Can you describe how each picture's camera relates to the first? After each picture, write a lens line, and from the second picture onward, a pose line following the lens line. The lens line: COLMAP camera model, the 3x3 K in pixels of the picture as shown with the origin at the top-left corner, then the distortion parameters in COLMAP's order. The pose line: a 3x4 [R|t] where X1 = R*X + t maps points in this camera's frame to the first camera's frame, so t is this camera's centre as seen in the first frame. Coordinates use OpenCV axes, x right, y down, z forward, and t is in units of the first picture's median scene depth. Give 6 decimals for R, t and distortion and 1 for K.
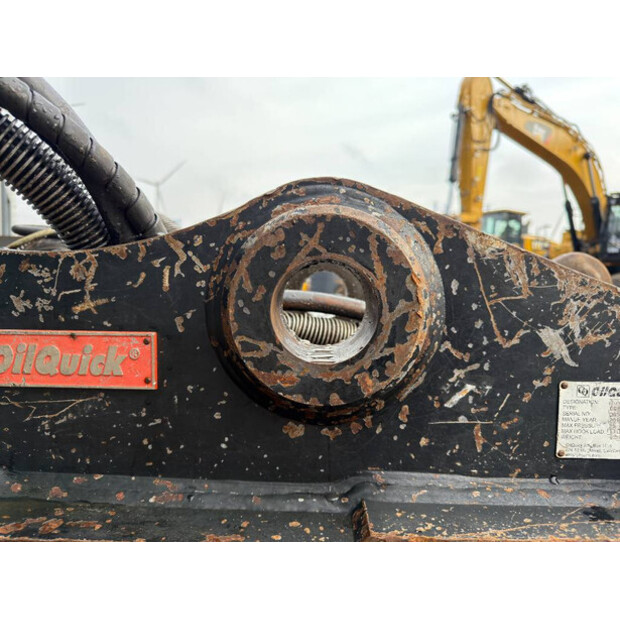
lens RADIAL K [[414.9, 0, 311.9], [0, 414.9, 330.1], [0, 0, 1]] dist [-0.041479, 0.032270]
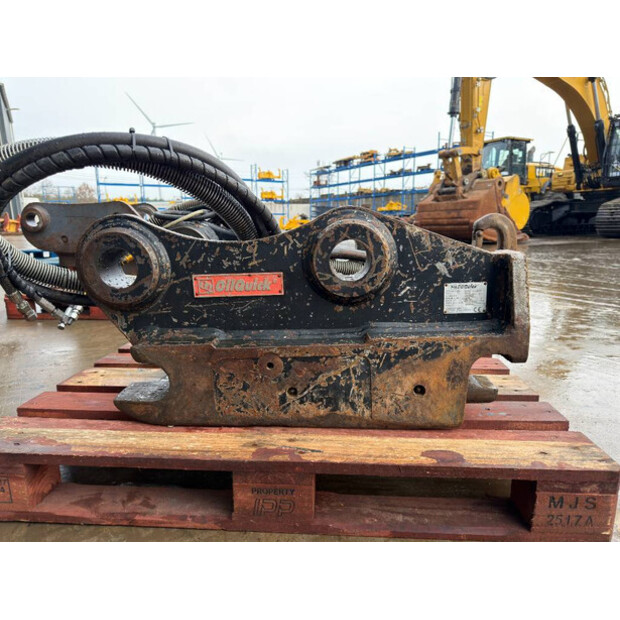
lens RADIAL K [[445.8, 0, 292.2], [0, 445.8, 323.7], [0, 0, 1]] dist [0.076357, -0.089454]
pose [[0.997787, -0.042878, -0.050824, -0.199665], [0.048706, 0.991623, 0.119627, -0.006443], [0.045269, -0.121837, 0.991517, -1.801475]]
